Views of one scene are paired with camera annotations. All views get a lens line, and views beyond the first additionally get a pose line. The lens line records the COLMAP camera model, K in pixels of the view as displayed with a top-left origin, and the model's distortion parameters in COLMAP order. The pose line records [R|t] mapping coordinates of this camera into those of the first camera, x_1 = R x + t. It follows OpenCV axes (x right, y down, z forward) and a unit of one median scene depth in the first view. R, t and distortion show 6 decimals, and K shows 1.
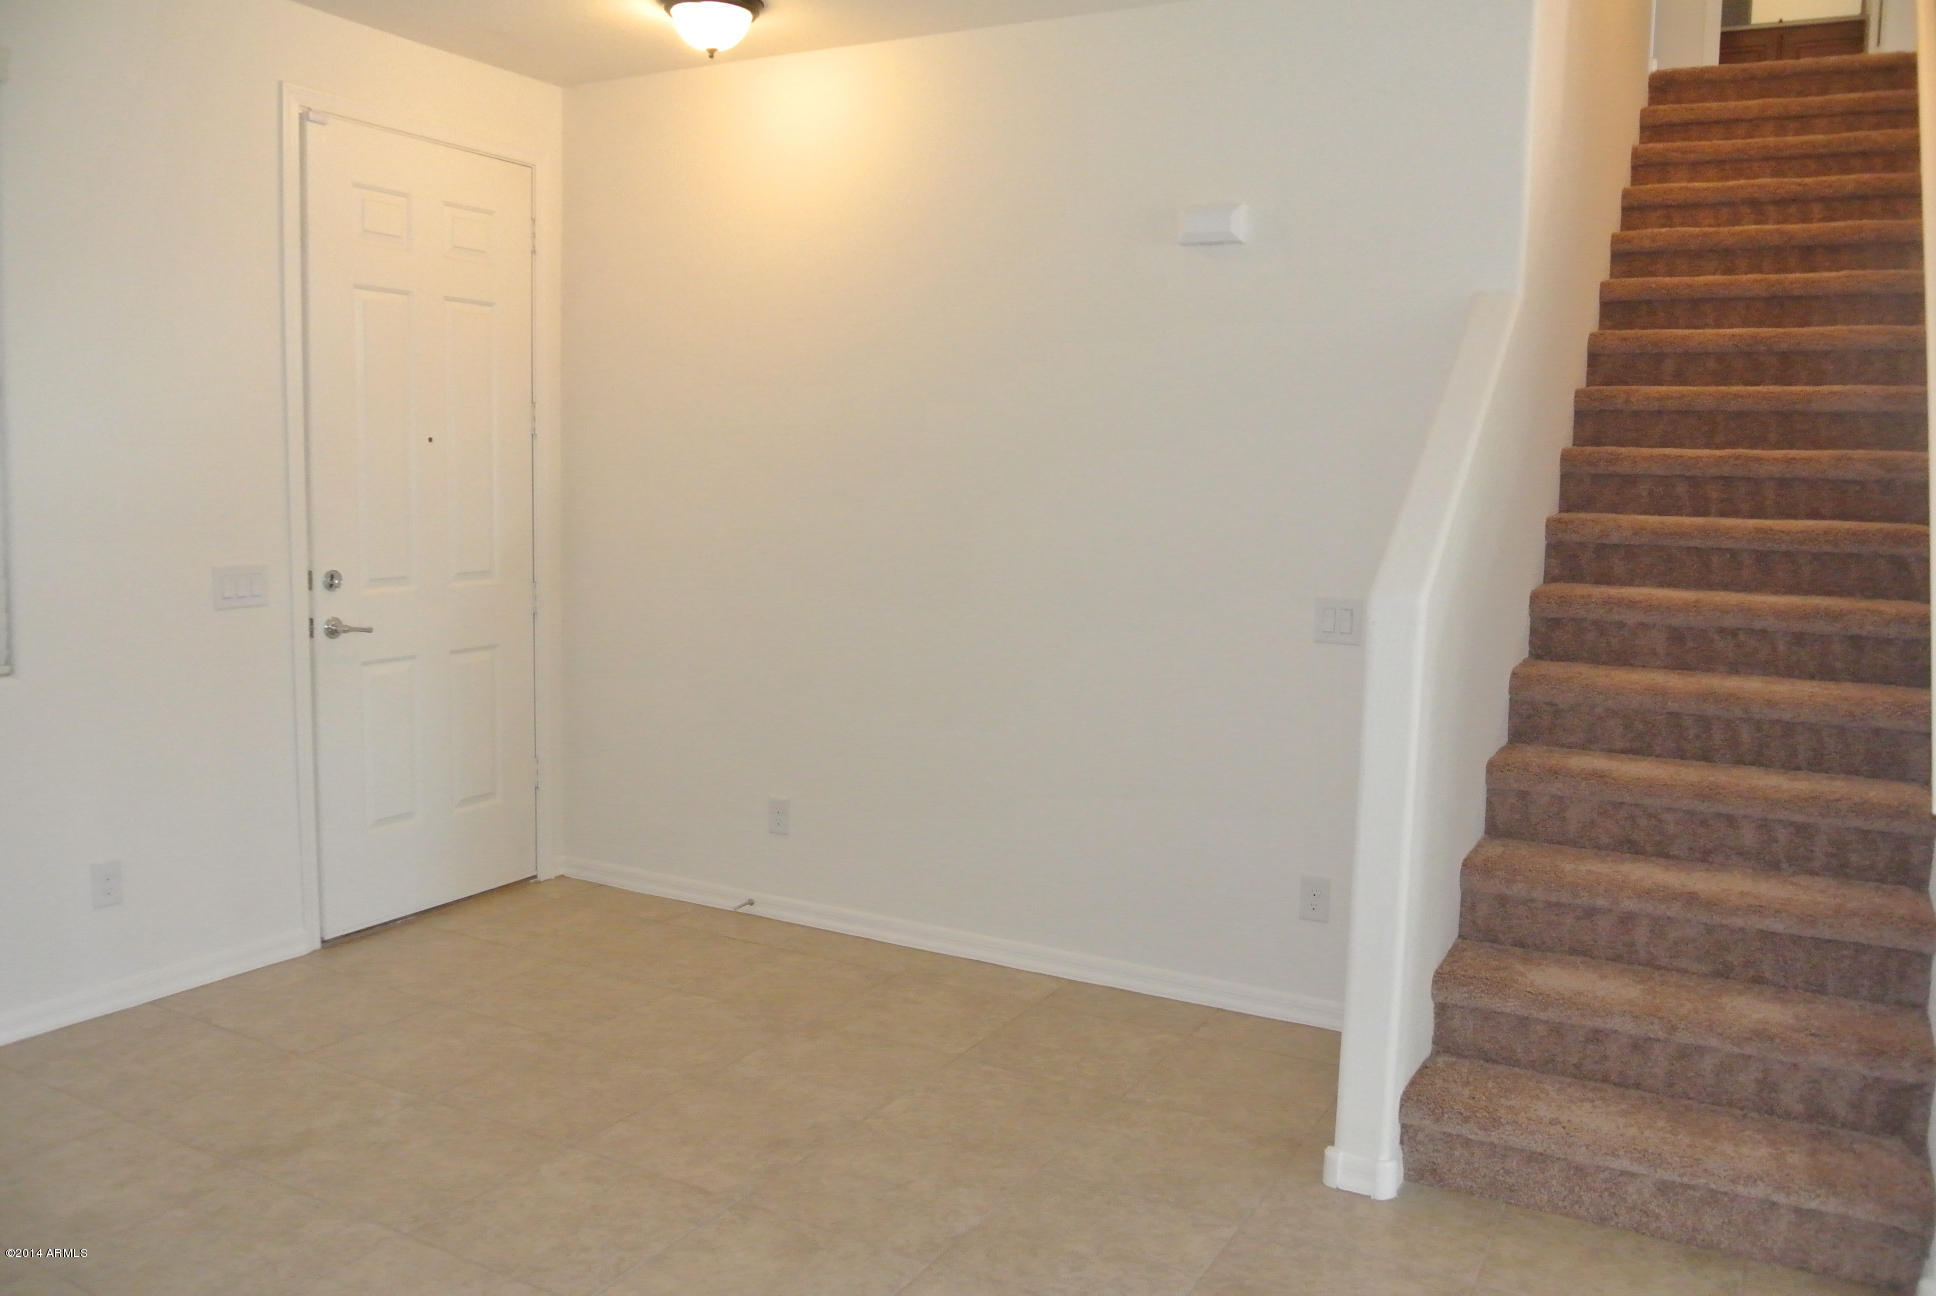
lens RADIAL K [[1502.5, 0, 978.0], [0, 1502.5, 654.8], [0, 0, 1]] dist [-0.084242, 0.039171]
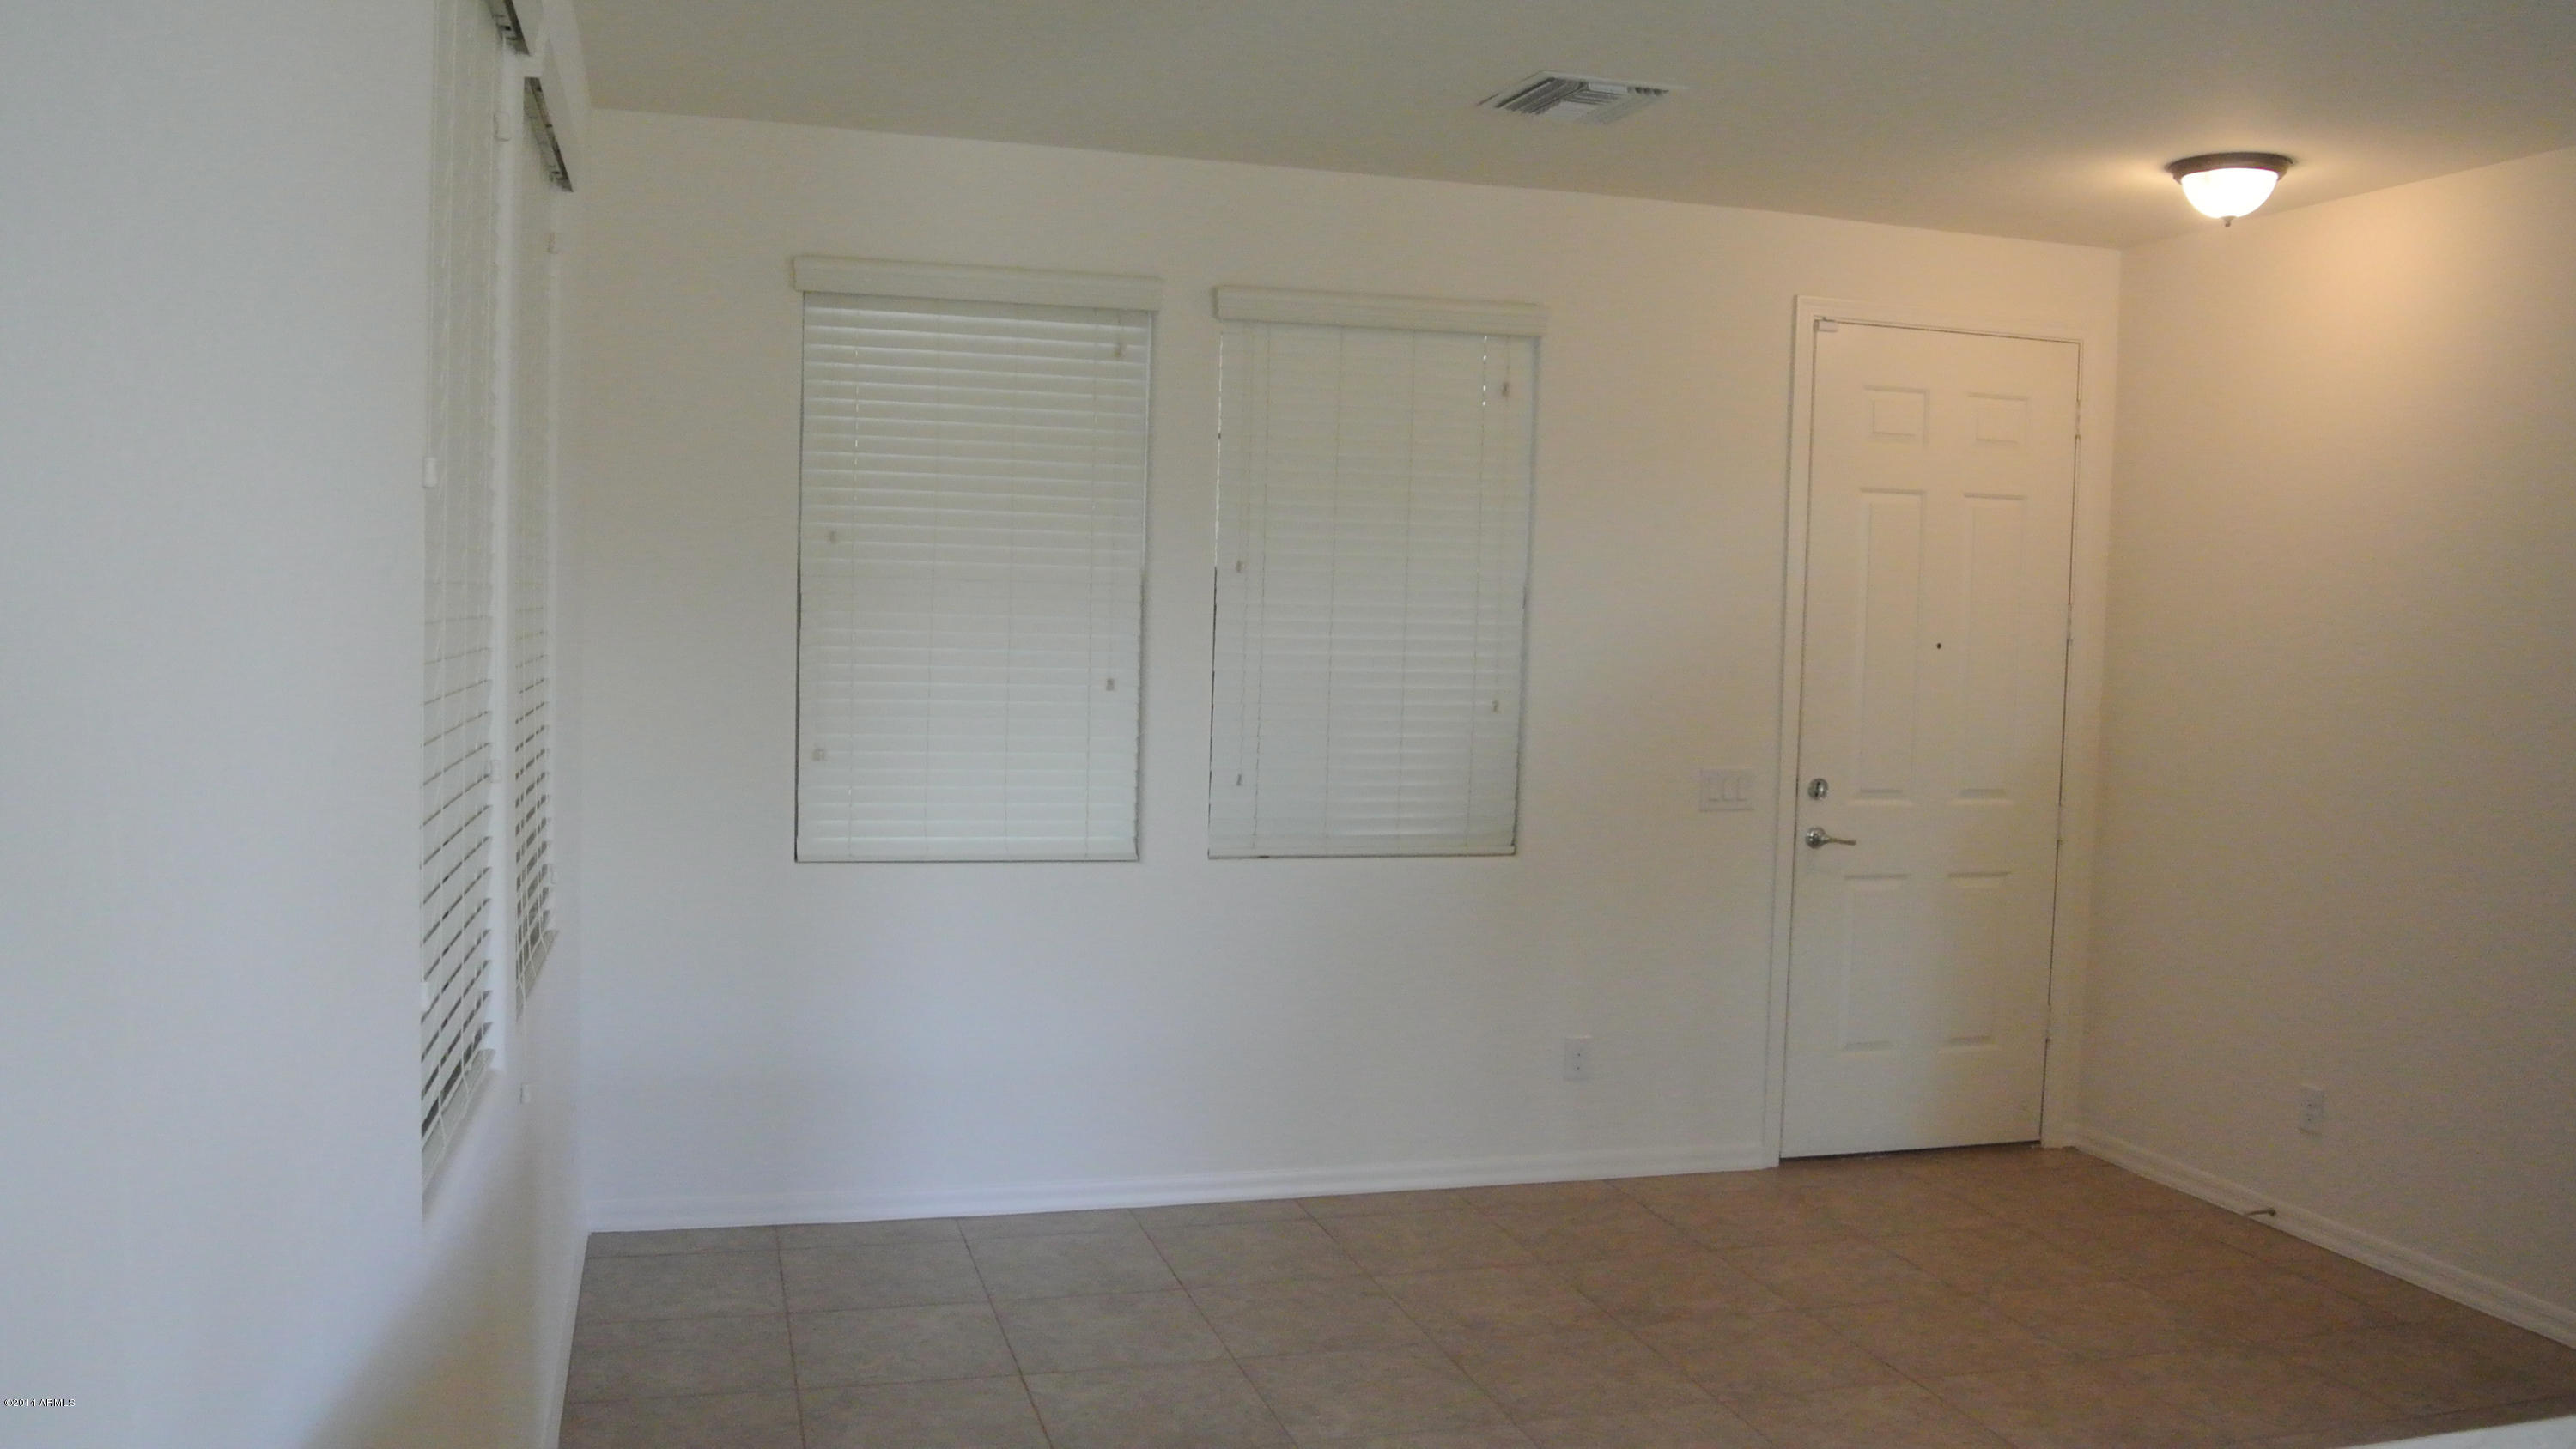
lens RADIAL K [[2018.7, 0, 1288.0], [0, 2018.7, 724.5], [0, 0, 1]] dist [-0.276520, 0.359053]
pose [[0.705189, 0.035675, -0.708121, 0.232882], [-0.097506, 0.994124, -0.047018, 0.002910], [0.702283, 0.102203, 0.704524, -0.163672]]
